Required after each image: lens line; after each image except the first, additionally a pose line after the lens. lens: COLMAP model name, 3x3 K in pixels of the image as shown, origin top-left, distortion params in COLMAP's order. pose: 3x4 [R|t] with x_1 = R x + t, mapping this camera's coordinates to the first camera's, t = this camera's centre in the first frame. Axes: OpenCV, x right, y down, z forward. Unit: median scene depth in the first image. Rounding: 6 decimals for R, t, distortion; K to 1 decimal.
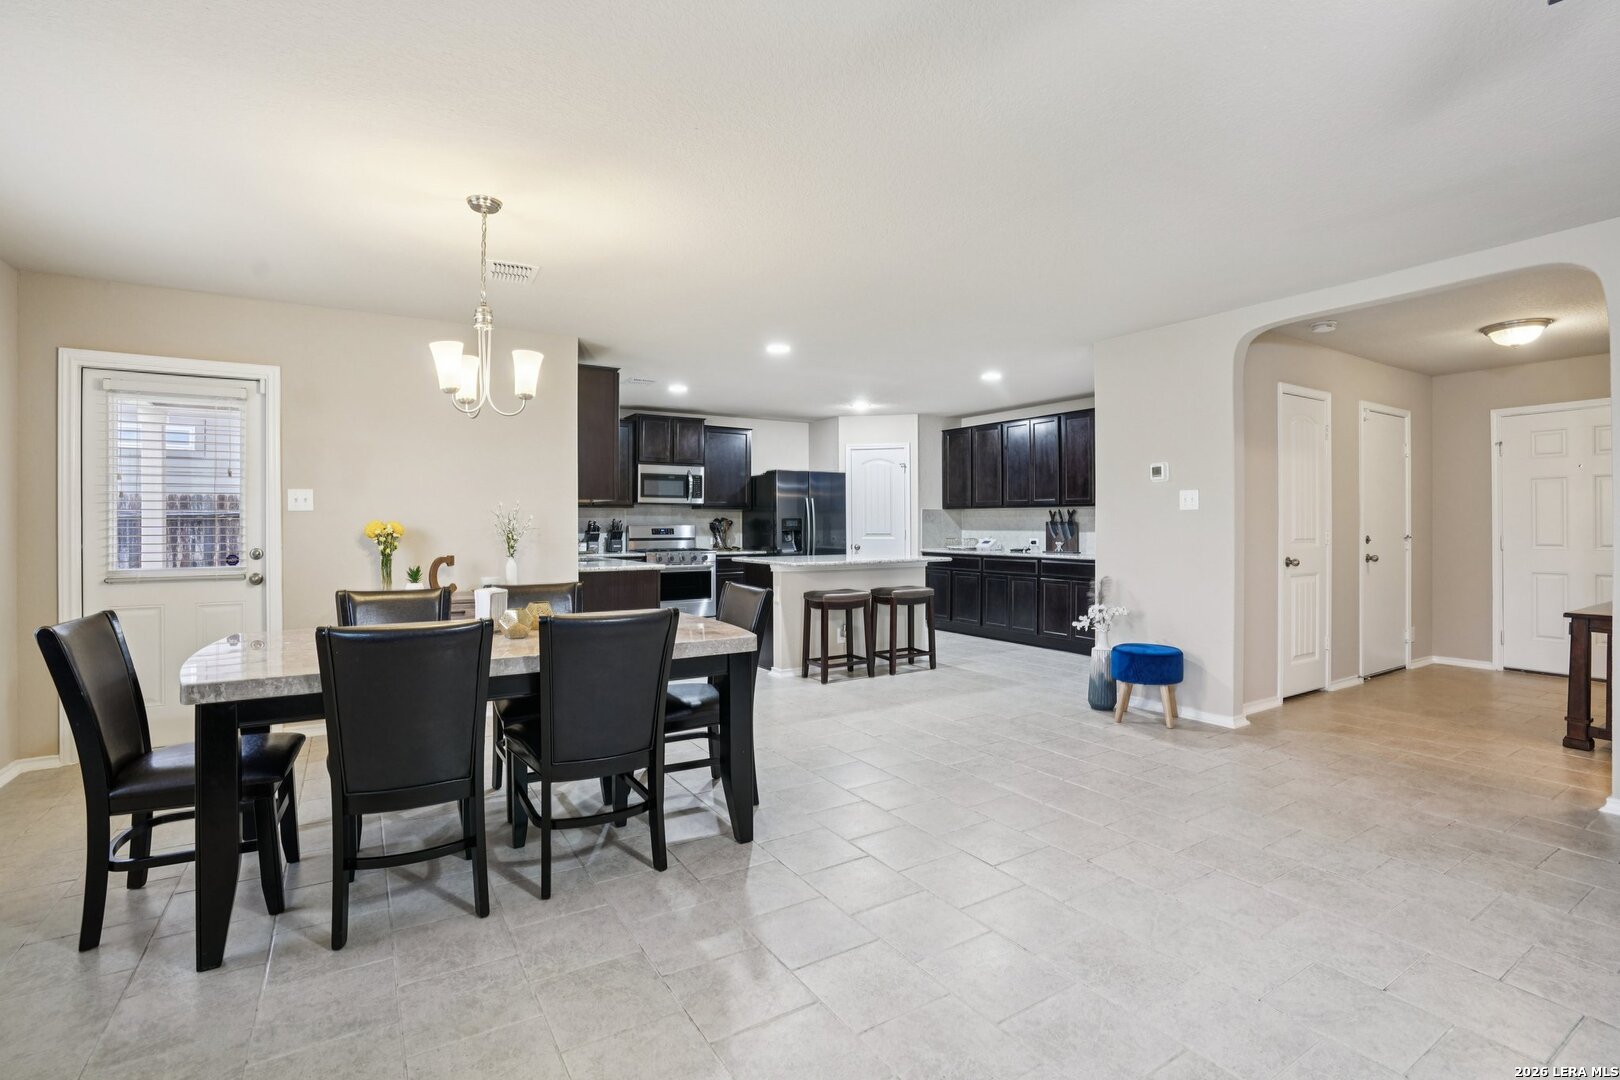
lens RADIAL K [[738.0, 0, 818.1], [0, 738.0, 524.3], [0, 0, 1]] dist [-0.001396, -0.000075]
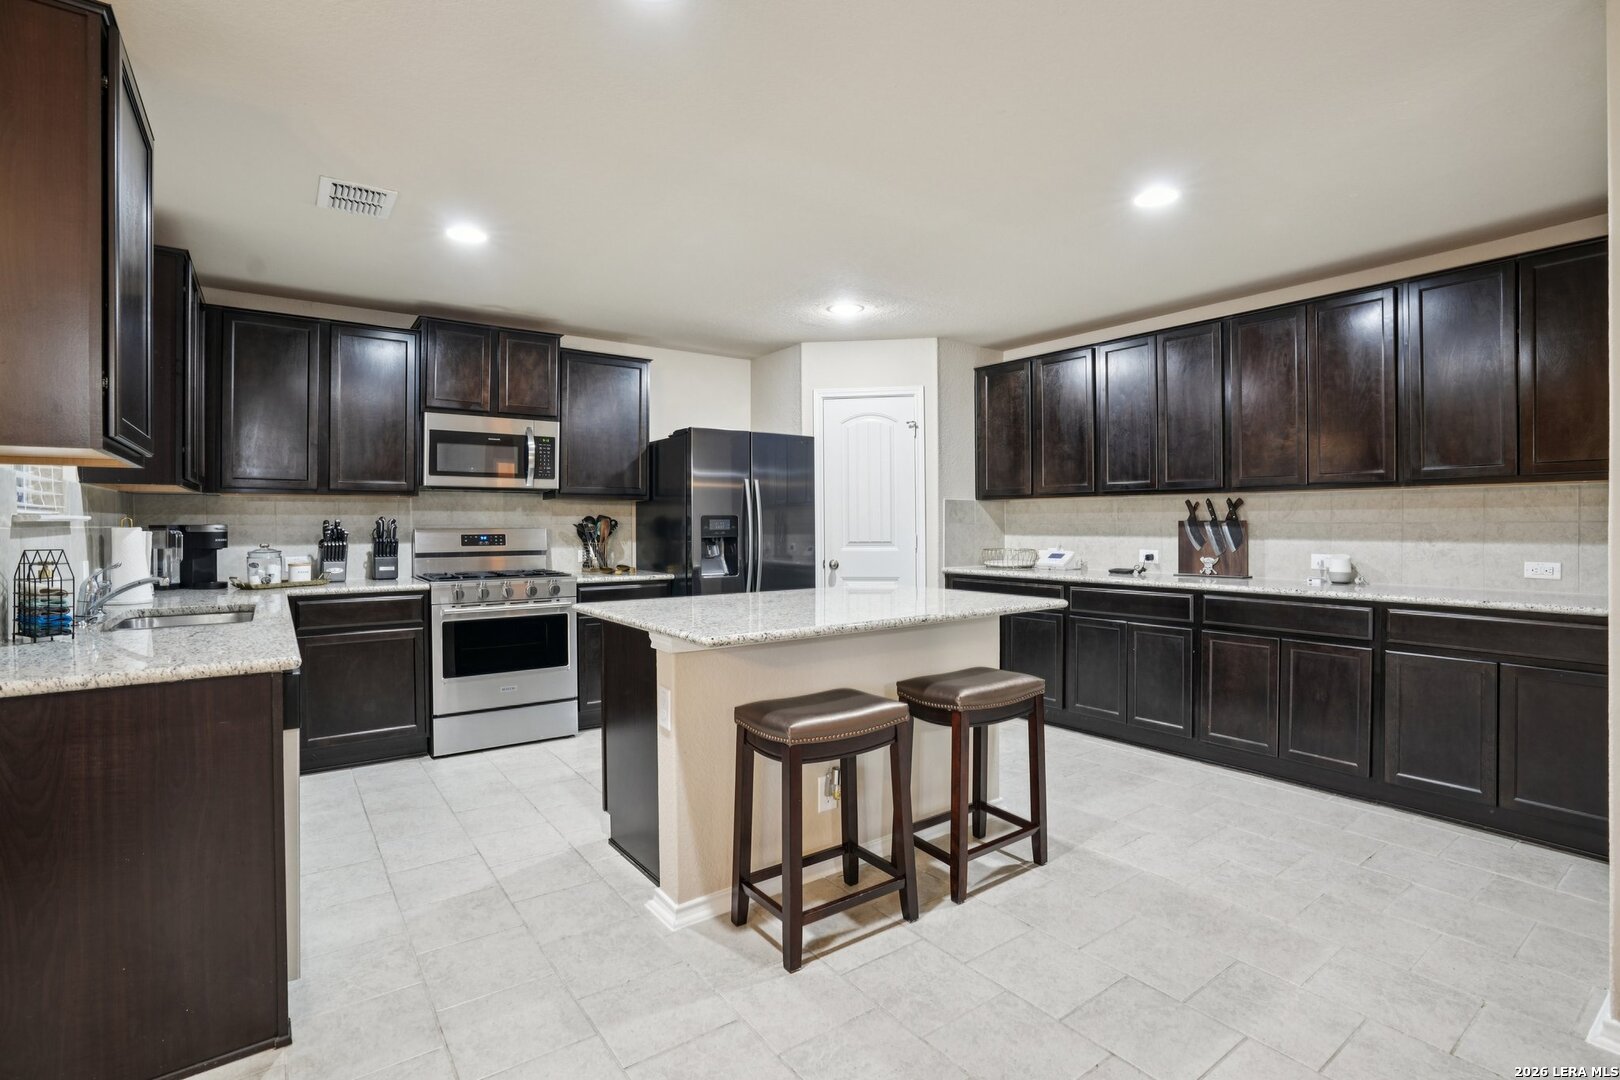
lens RADIAL K [[778.3, 0, 812.7], [0, 778.3, 528.3], [0, 0, 1]] dist [-0.017568, 0.000211]
pose [[0.997947, -0.003140, 0.063966, -0.003590], [0.002911, 0.999989, 0.003664, -0.000377], [-0.063977, -0.003471, 0.997945, 0.438751]]
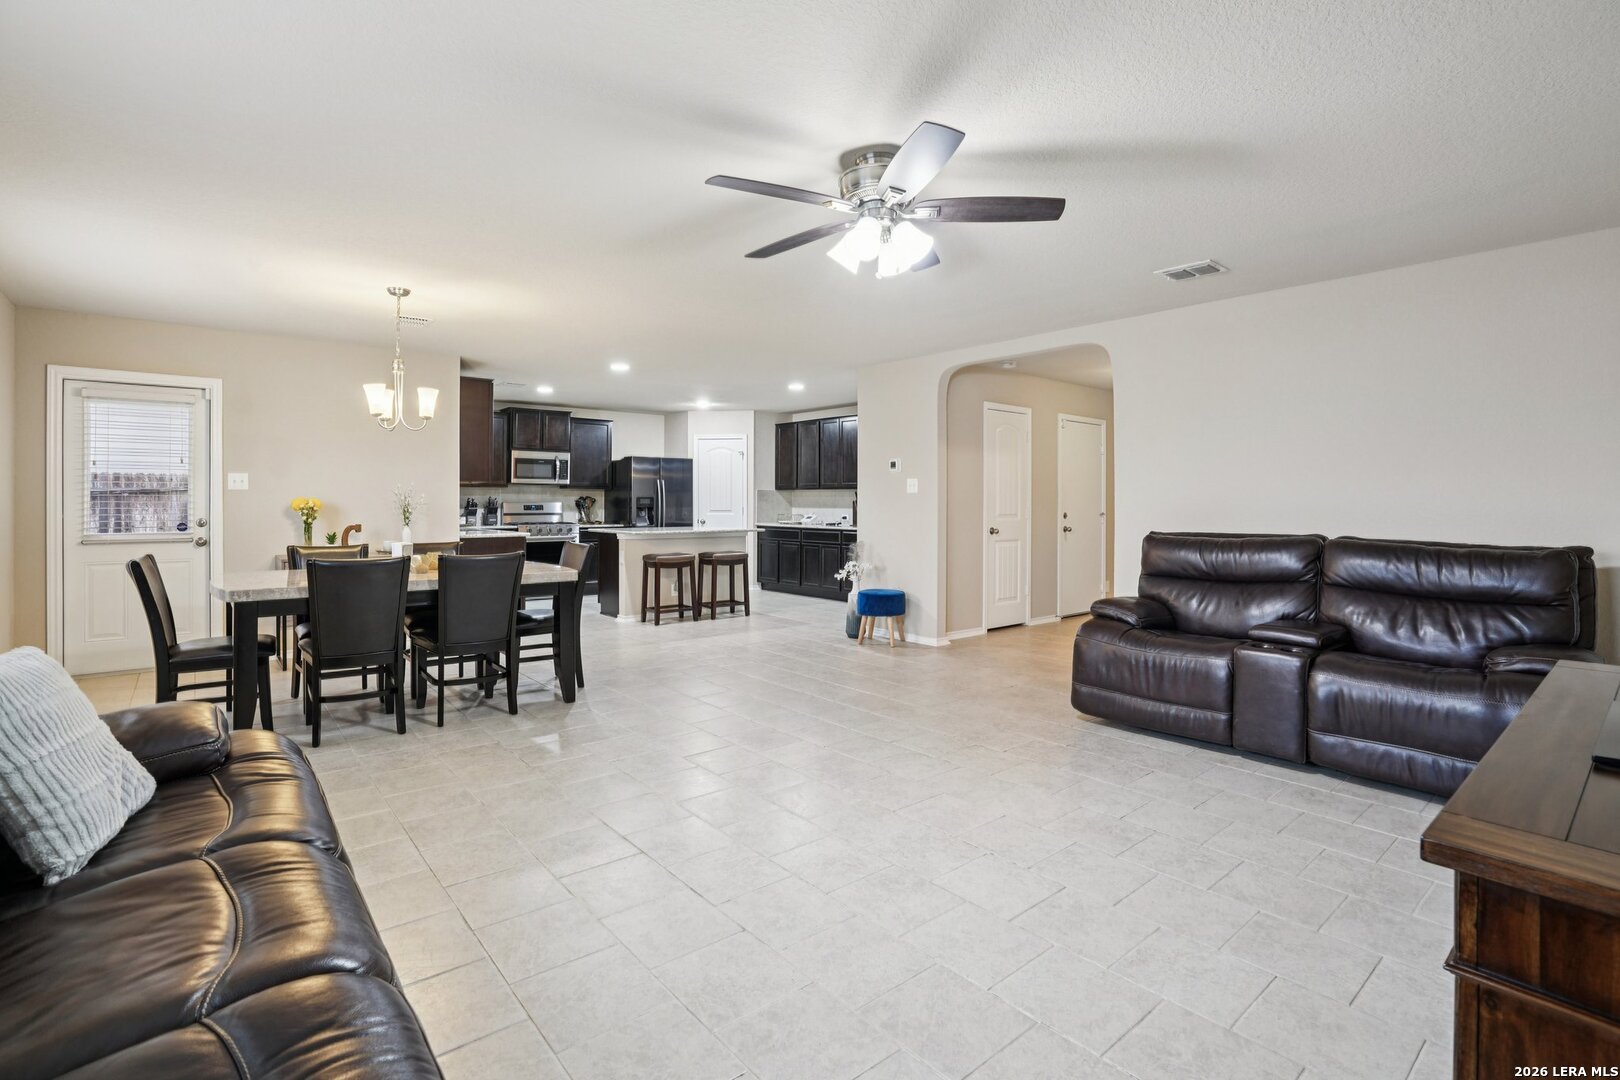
lens RADIAL K [[733.0, 0, 782.6], [0, 733.0, 502.7], [0, 0, 1]] dist [0.002120, 0.000614]
pose [[0.994459, 0.005018, 0.105003, 0.064199], [-0.005030, 0.999987, -0.000152, 0.000108], [-0.105002, -0.000377, 0.994472, -0.210510]]
